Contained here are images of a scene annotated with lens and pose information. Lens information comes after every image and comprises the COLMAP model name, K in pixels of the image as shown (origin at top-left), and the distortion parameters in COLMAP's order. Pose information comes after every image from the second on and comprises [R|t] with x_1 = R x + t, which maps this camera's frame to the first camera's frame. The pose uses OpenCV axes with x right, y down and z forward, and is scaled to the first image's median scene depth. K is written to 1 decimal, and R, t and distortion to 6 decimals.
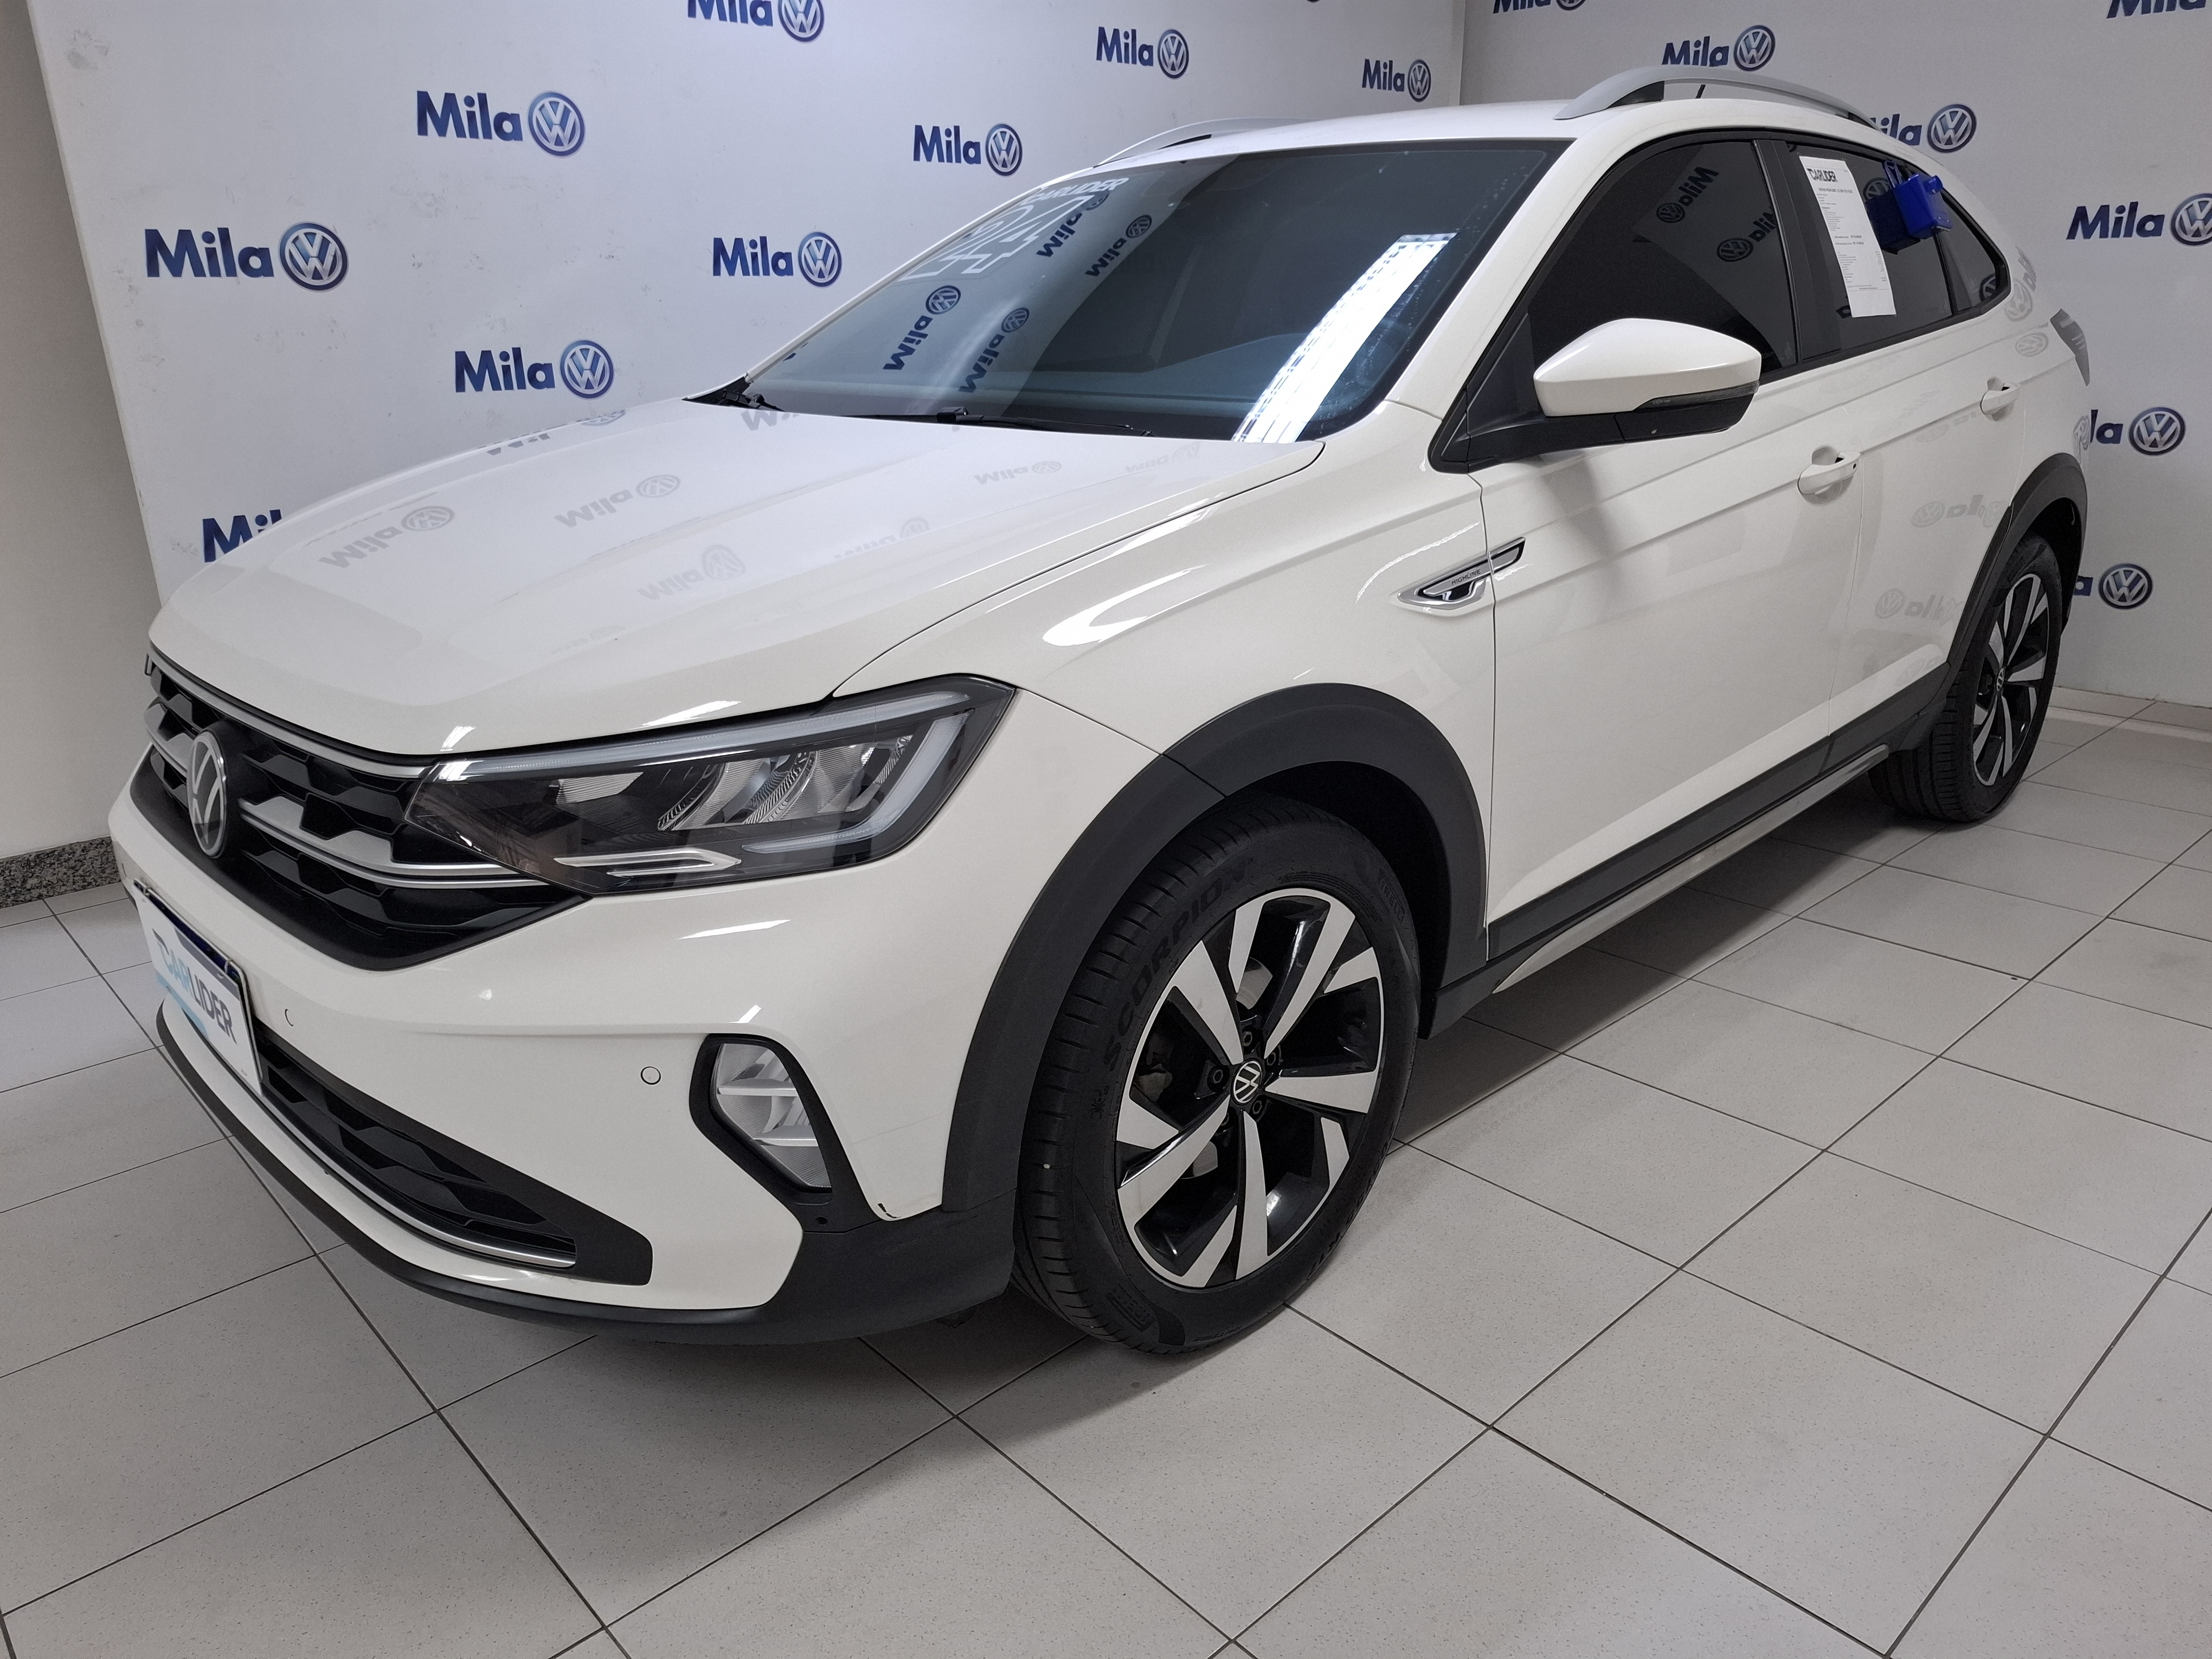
lens RADIAL K [[1567.9, 0, 1172.8], [0, 1567.9, 815.1], [0, 0, 1]] dist [0.097116, -0.164479]
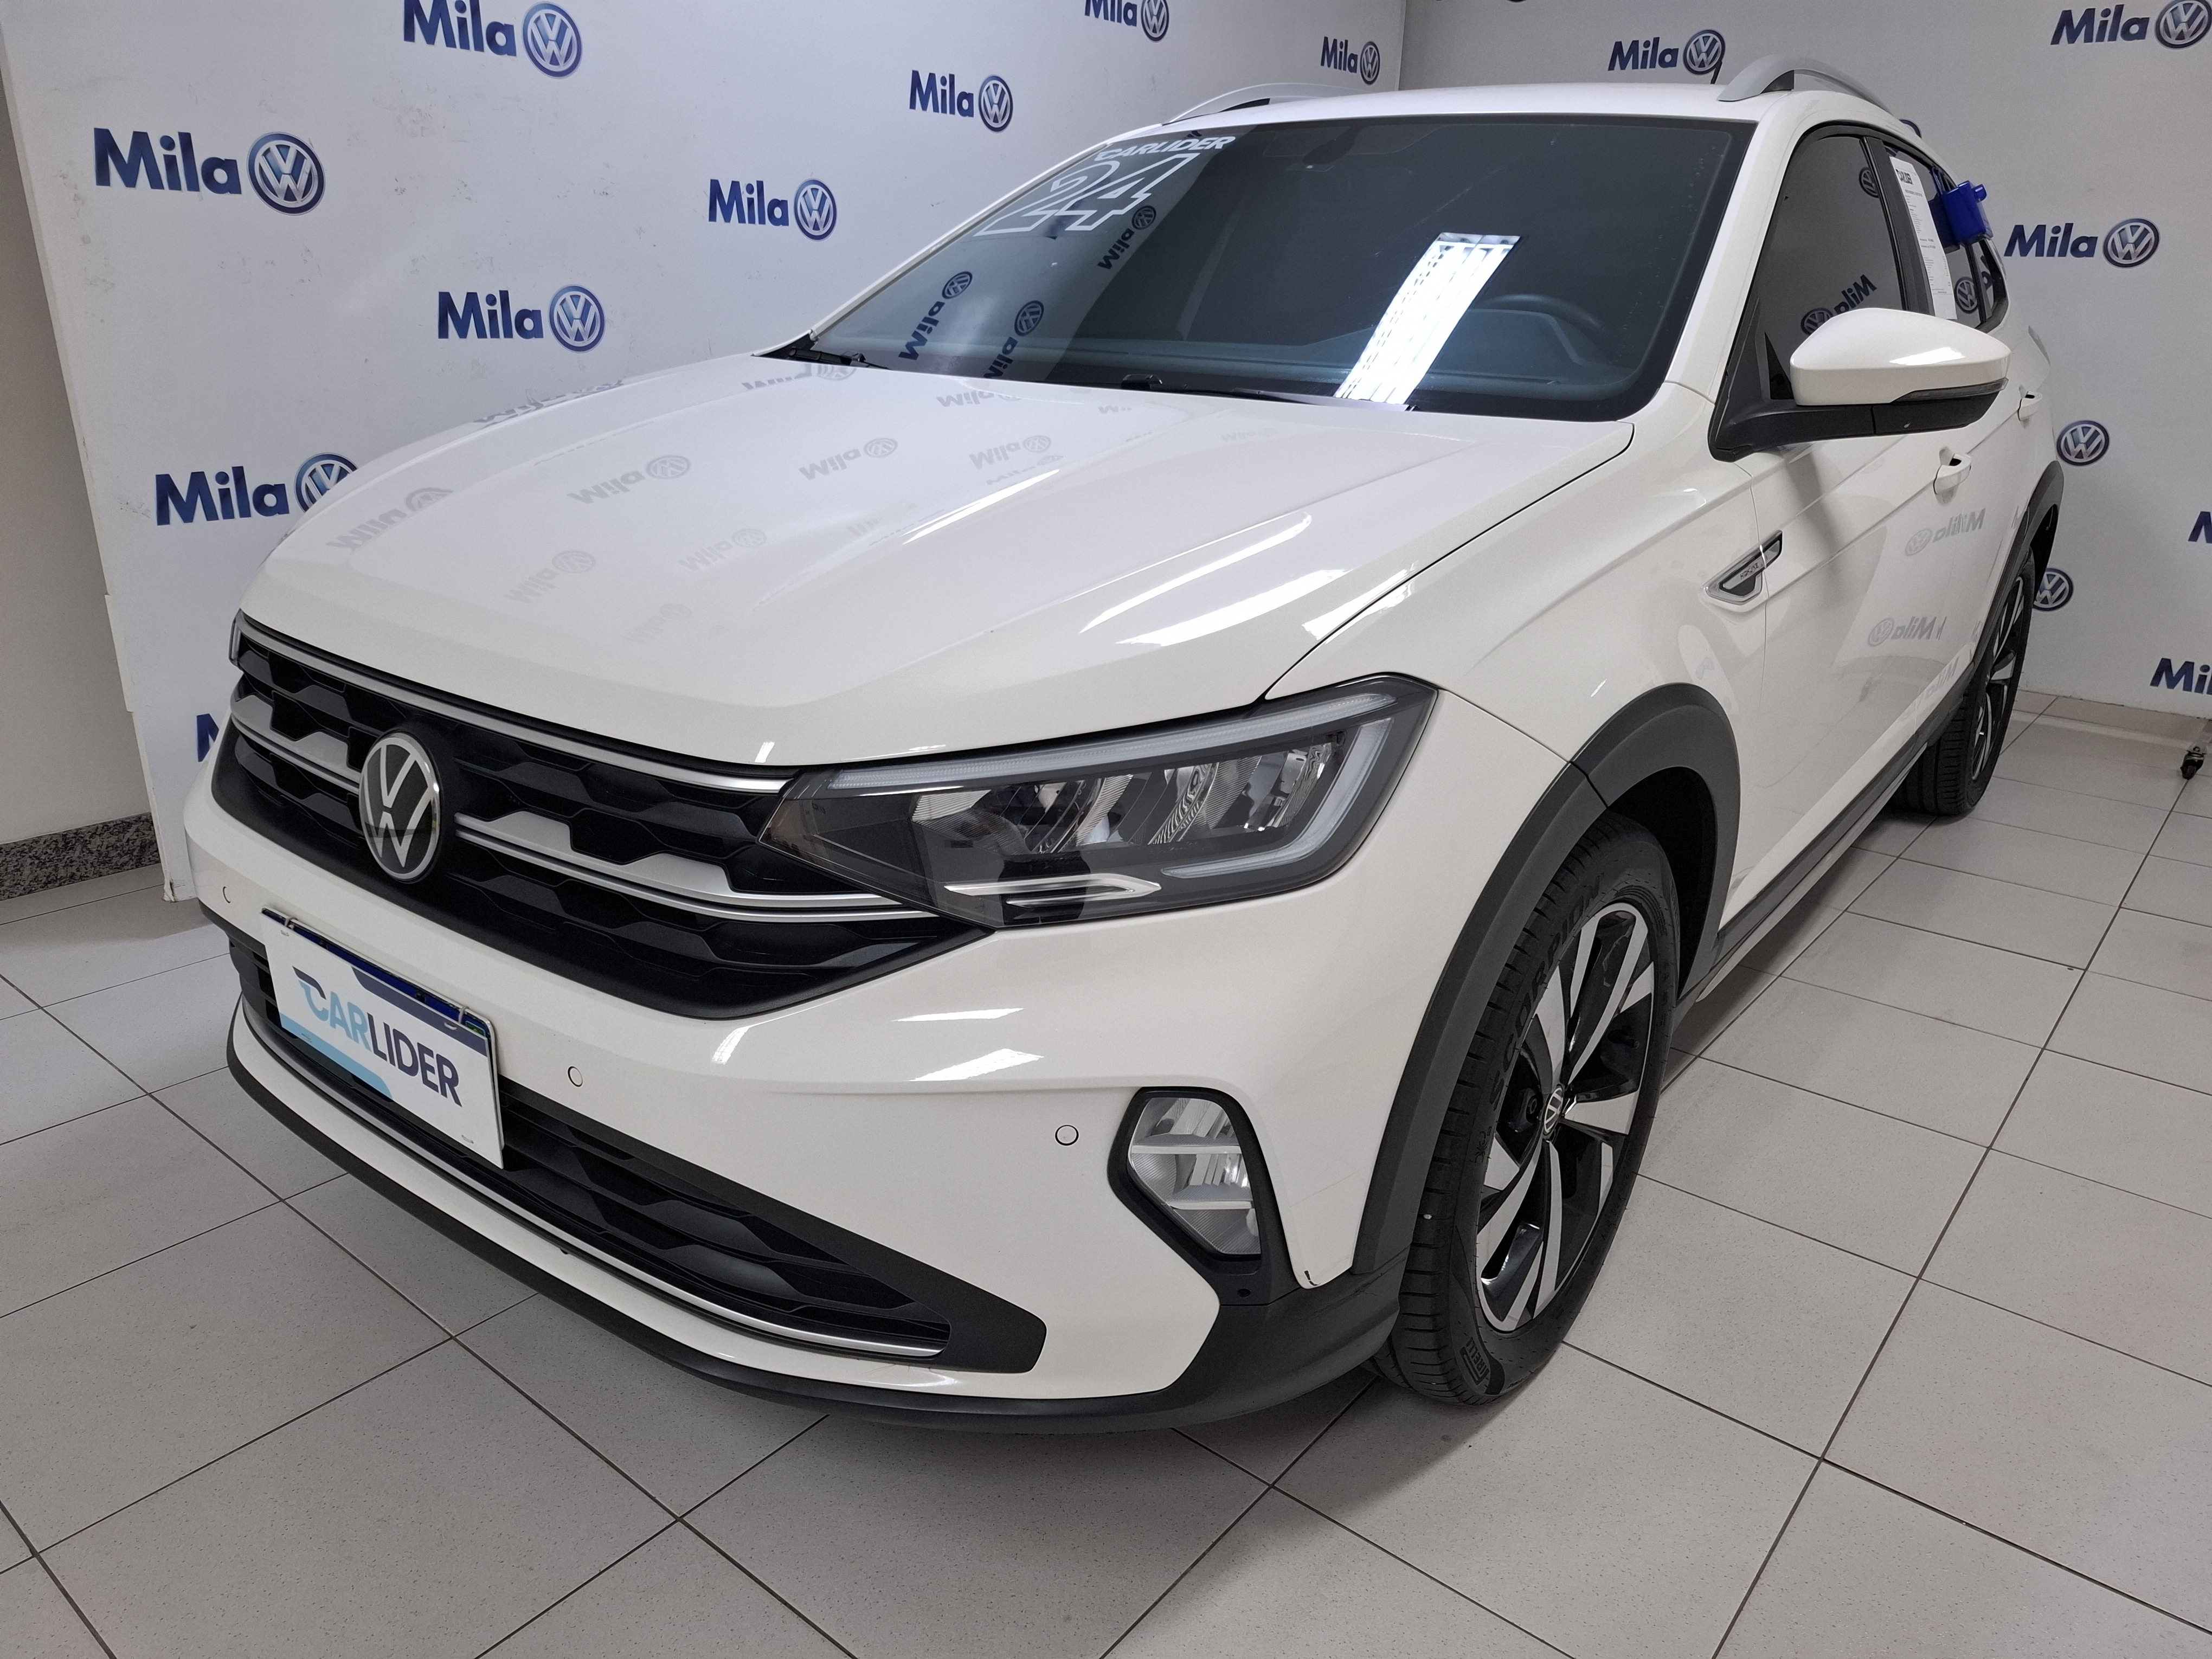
lens RADIAL K [[1536.7, 0, 1106.0], [0, 1536.7, 829.5], [0, 0, 1]] dist [0.078950, -0.128184]
pose [[0.988653, -0.005778, 0.150107, -0.239579], [0.002460, 0.999749, 0.022286, -0.012066], [-0.150198, -0.021663, 0.988419, 0.092147]]
